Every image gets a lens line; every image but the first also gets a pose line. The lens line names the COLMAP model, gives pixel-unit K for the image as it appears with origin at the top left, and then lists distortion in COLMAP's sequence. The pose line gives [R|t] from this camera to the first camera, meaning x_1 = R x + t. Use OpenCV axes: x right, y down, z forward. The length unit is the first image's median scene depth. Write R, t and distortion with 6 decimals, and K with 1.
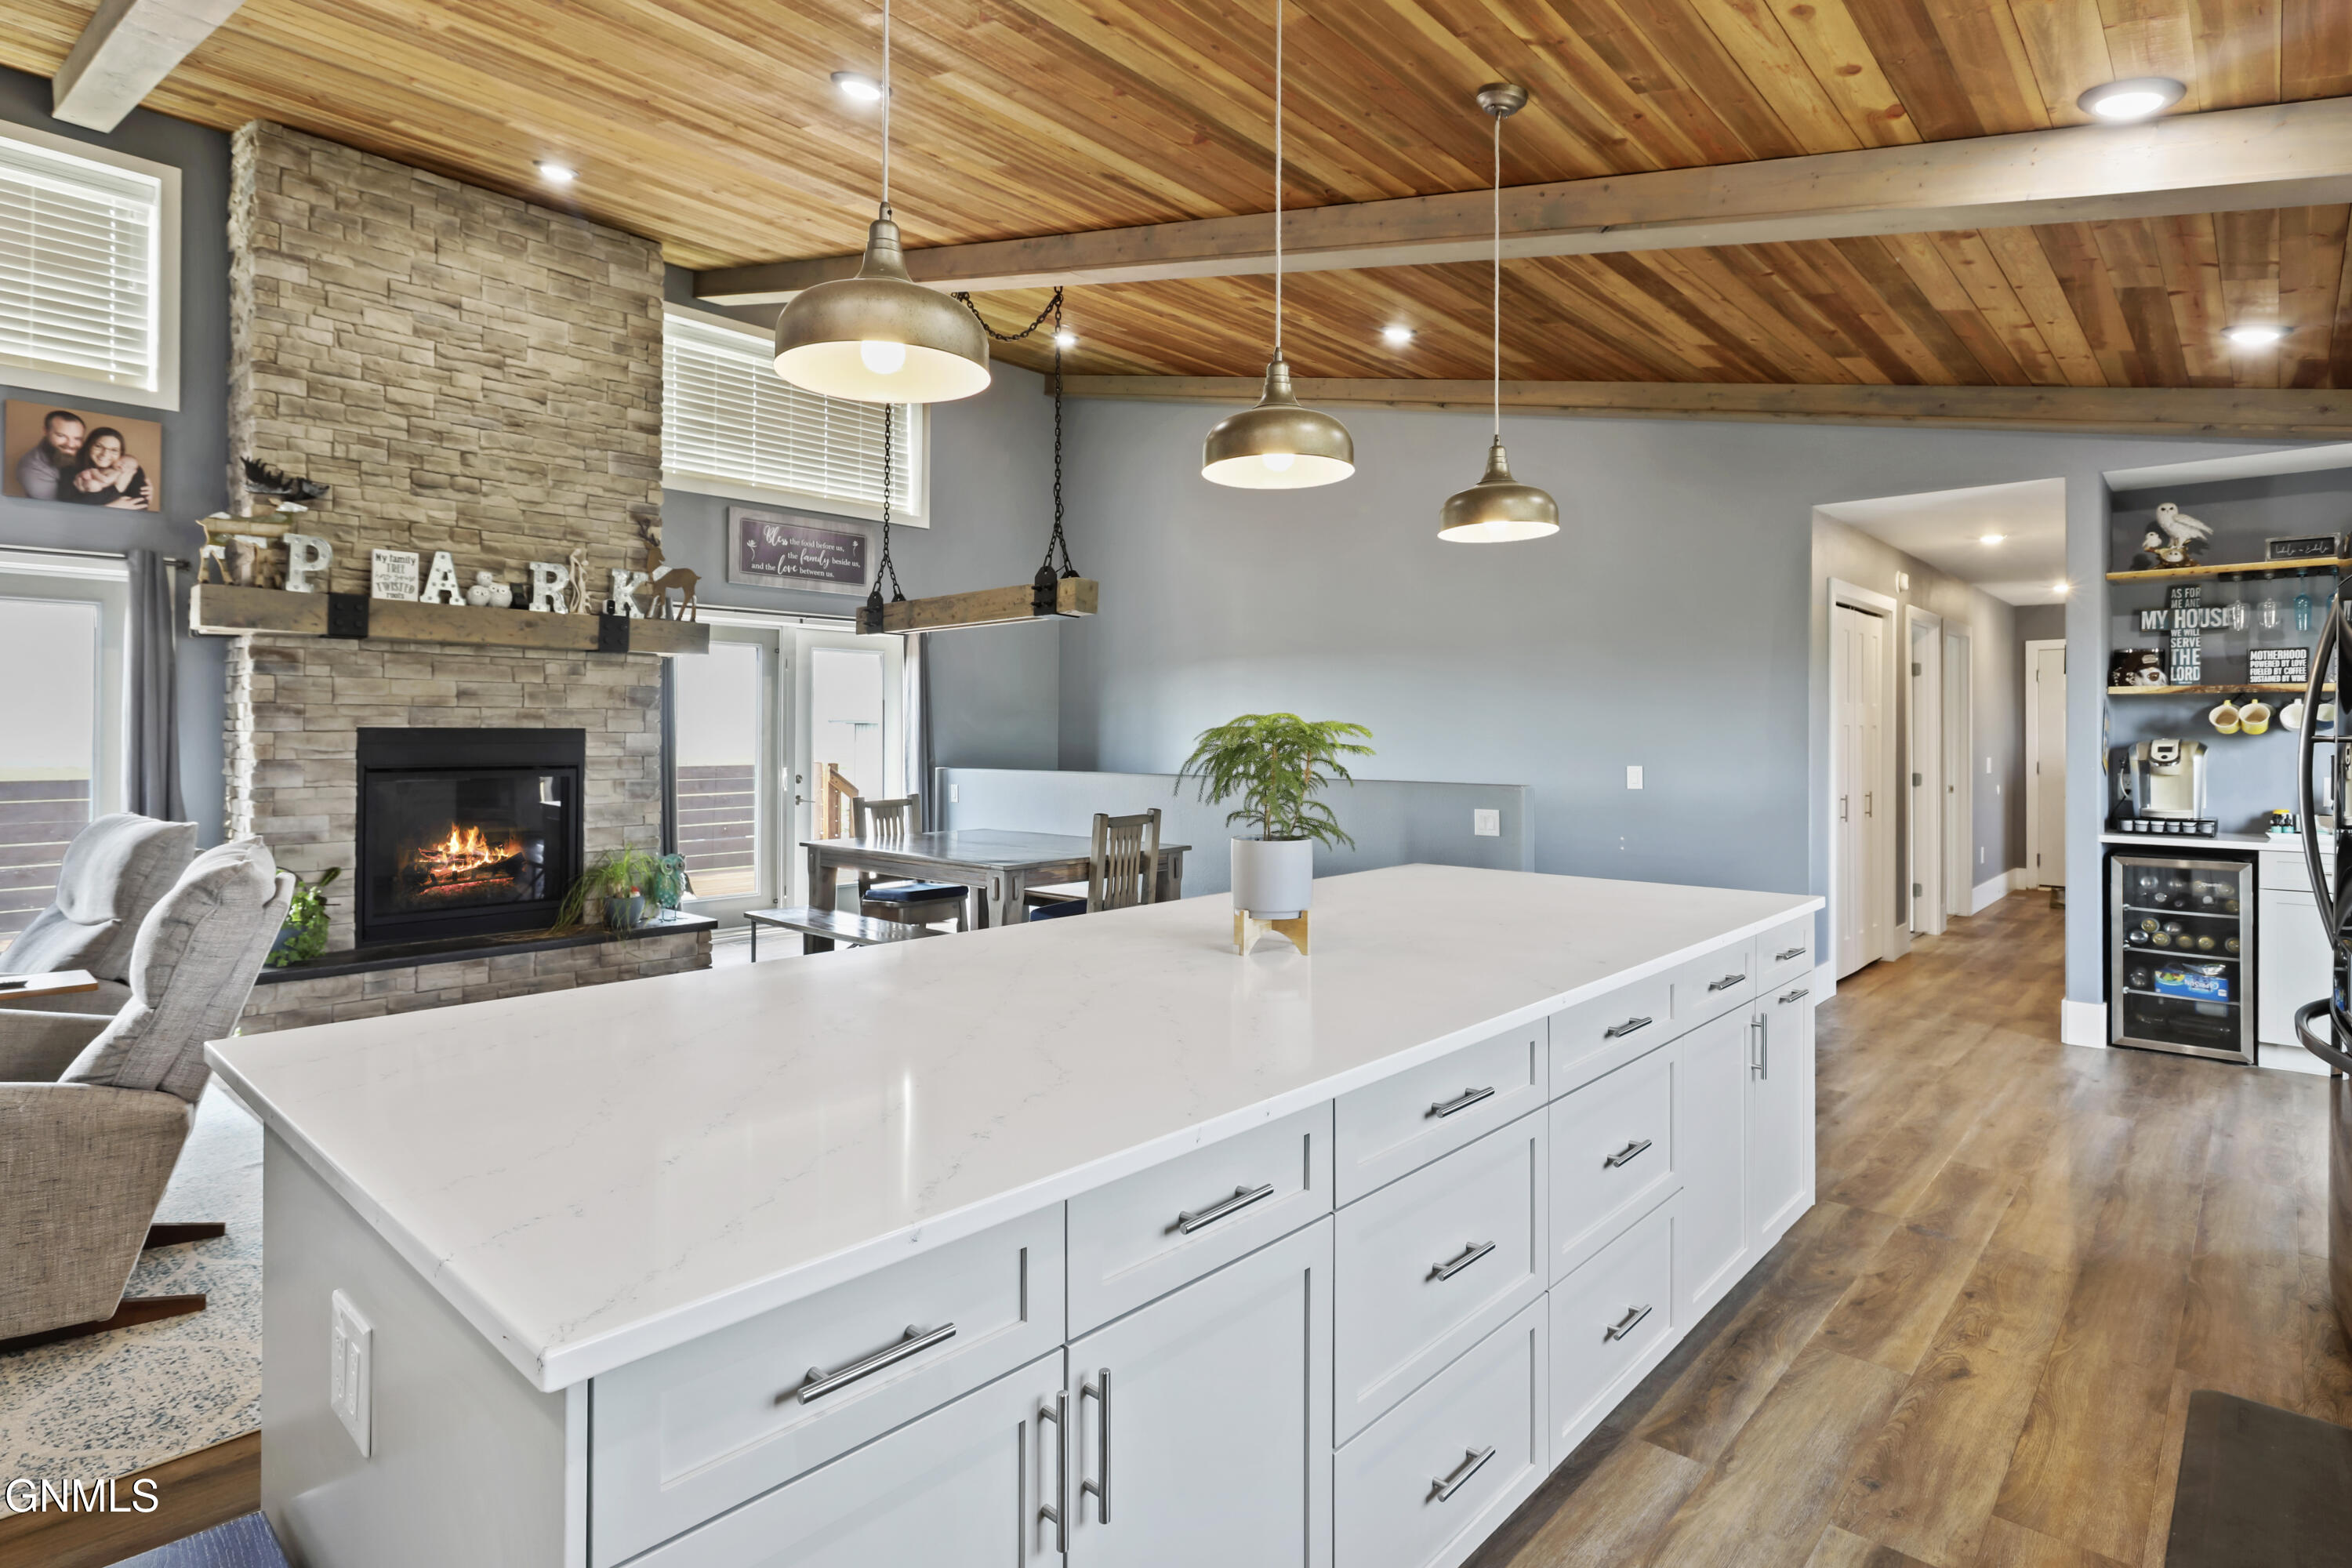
lens RADIAL K [[1197.1, 0, 1169.9], [0, 1197.1, 726.0], [0, 0, 1]] dist [0.000855, -0.000400]
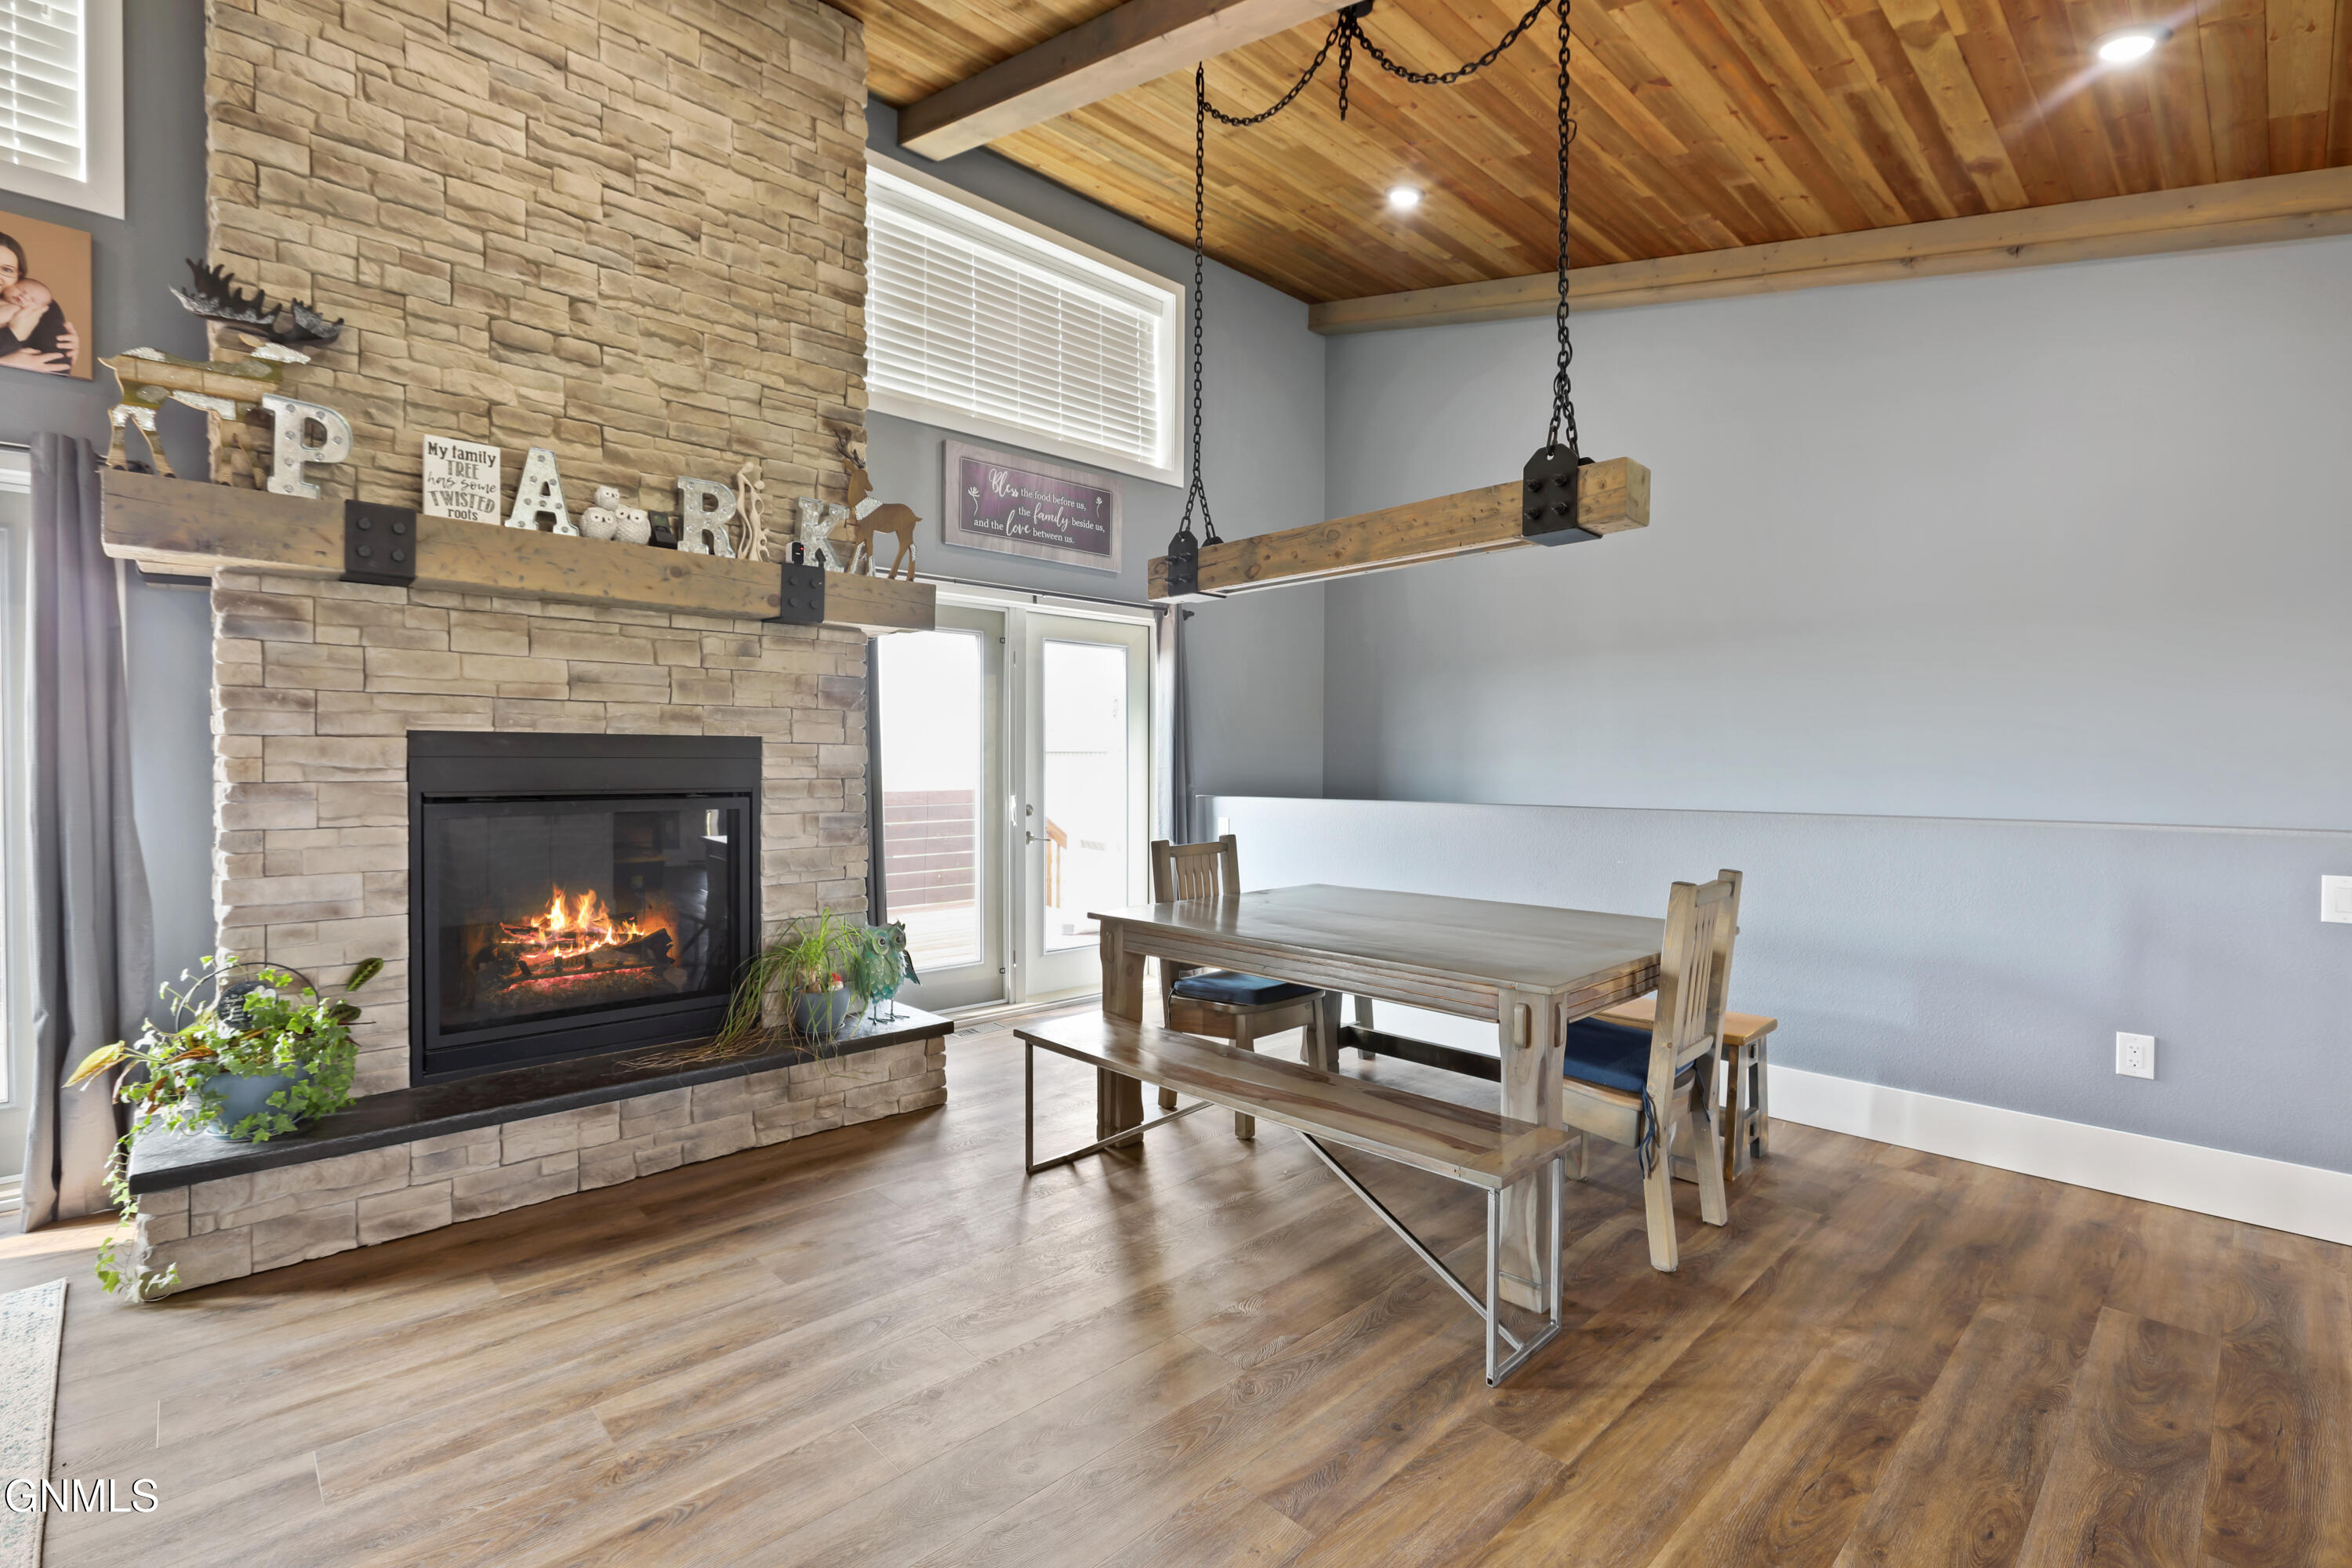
lens RADIAL K [[1057.8, 0, 1176.0], [0, 1057.8, 784.0], [0, 0, 1]] dist [-0.002189, 0.000195]
pose [[0.997672, 0.002639, -0.068150, -0.232351], [-0.000805, 0.999637, 0.026928, 0.013011], [0.068197, -0.026811, 0.997312, 0.455638]]
